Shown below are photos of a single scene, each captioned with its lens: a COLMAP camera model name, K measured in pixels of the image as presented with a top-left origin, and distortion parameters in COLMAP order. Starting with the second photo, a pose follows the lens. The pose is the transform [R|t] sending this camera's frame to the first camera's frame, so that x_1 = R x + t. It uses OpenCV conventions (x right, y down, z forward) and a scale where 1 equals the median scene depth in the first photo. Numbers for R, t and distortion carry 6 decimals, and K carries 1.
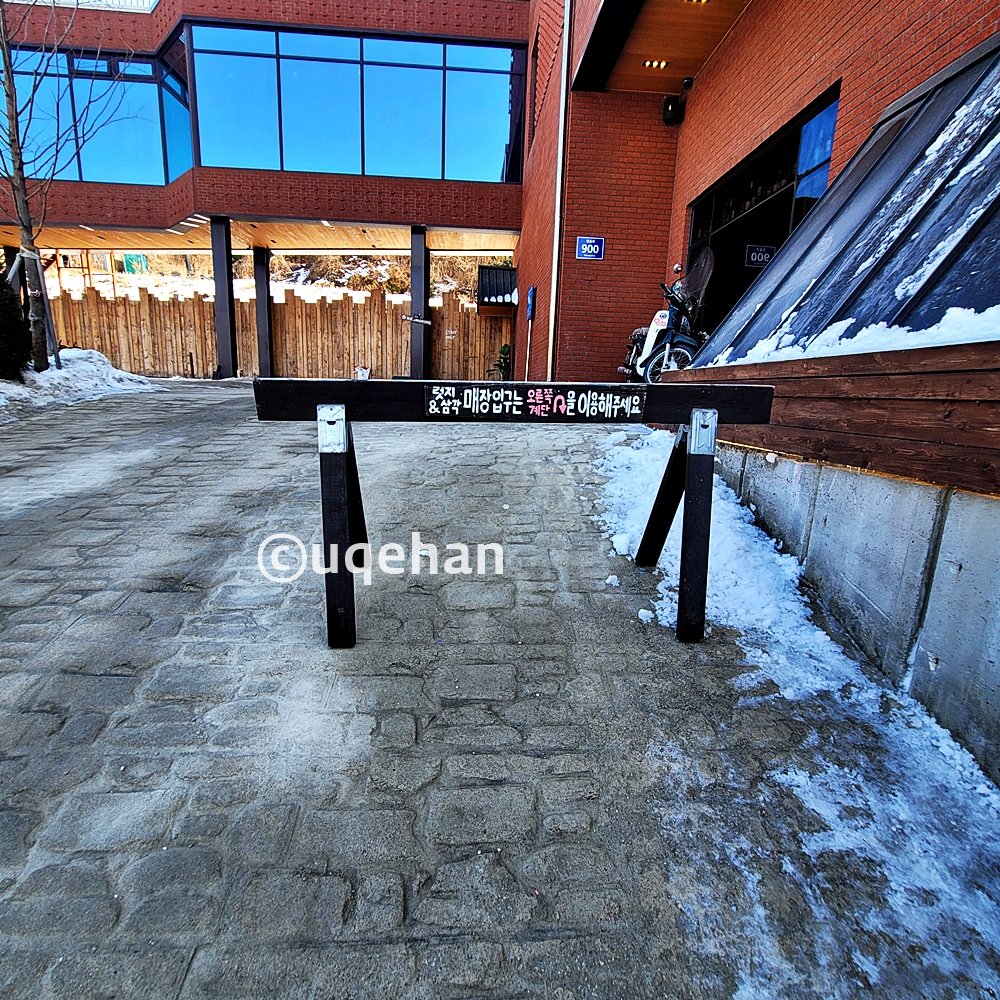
lens RADIAL K [[543.3, 0, 498.3], [0, 543.3, 497.1], [0, 0, 1]] dist [-0.000189, -0.001028]
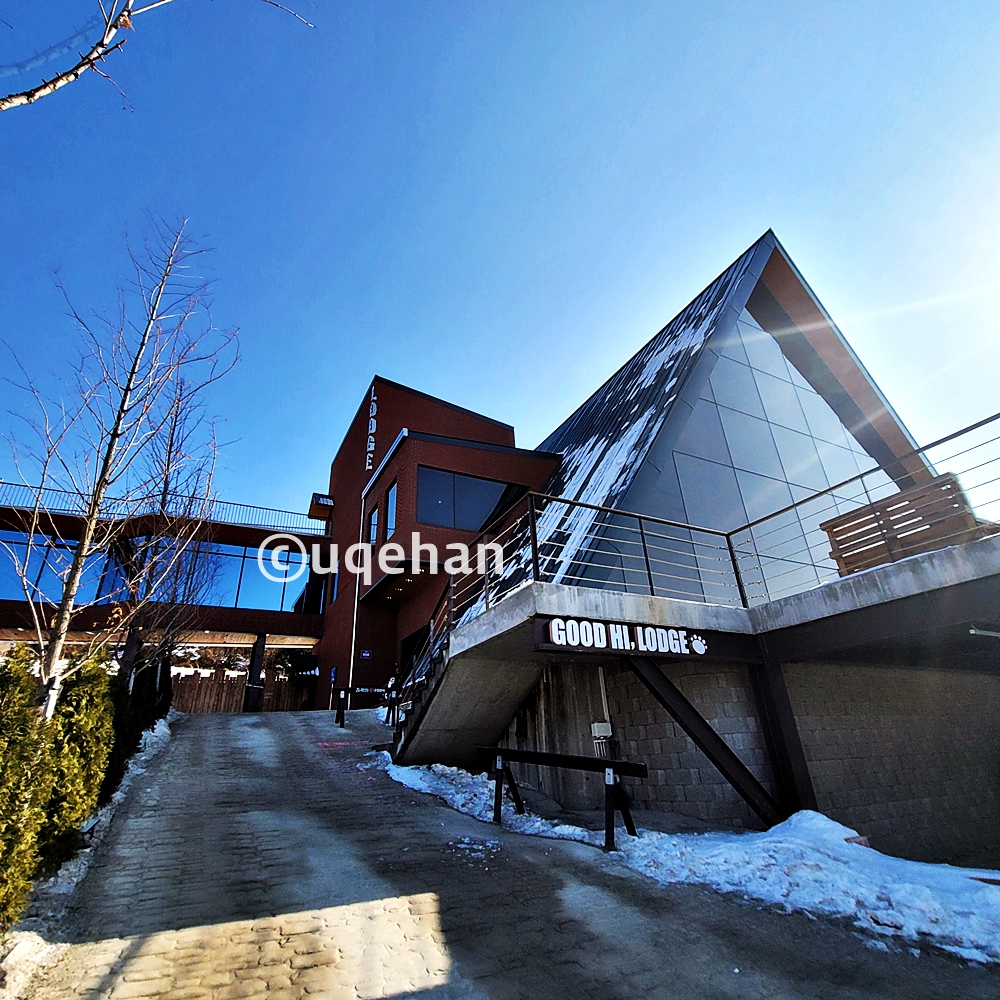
lens RADIAL K [[543.3, 0, 498.3], [0, 543.3, 497.1], [0, 0, 1]] dist [-0.000189, -0.001028]
pose [[0.906473, 0.116125, 0.405981, -0.213625], [0.154439, 0.803657, -0.574704, 0.278136], [-0.393007, 0.583653, 0.710559, -0.808606]]
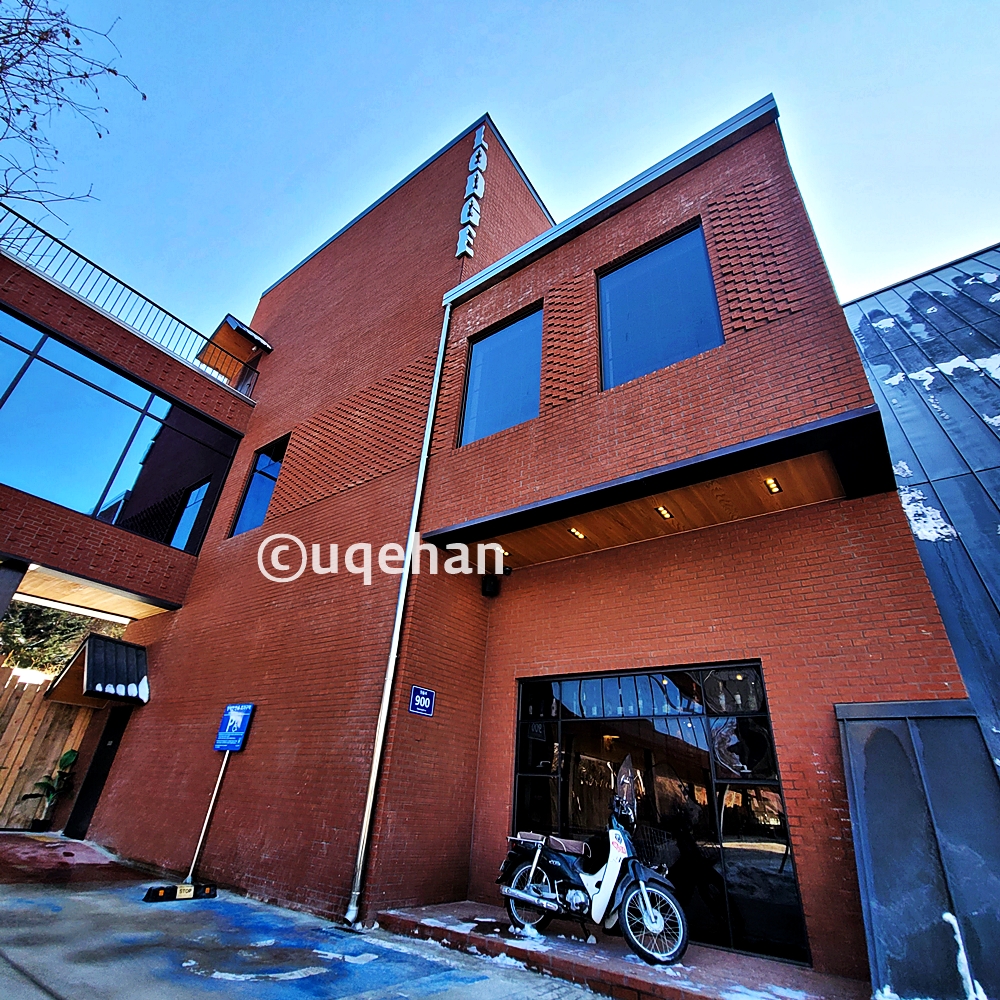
lens RADIAL K [[543.3, 0, 498.3], [0, 543.3, 497.1], [0, 0, 1]] dist [-0.000189, -0.001028]
pose [[0.643178, 0.384795, 0.662009, -0.229344], [0.102664, 0.813419, -0.572547, -0.117031], [-0.758803, 0.436214, 0.483668, 0.194034]]
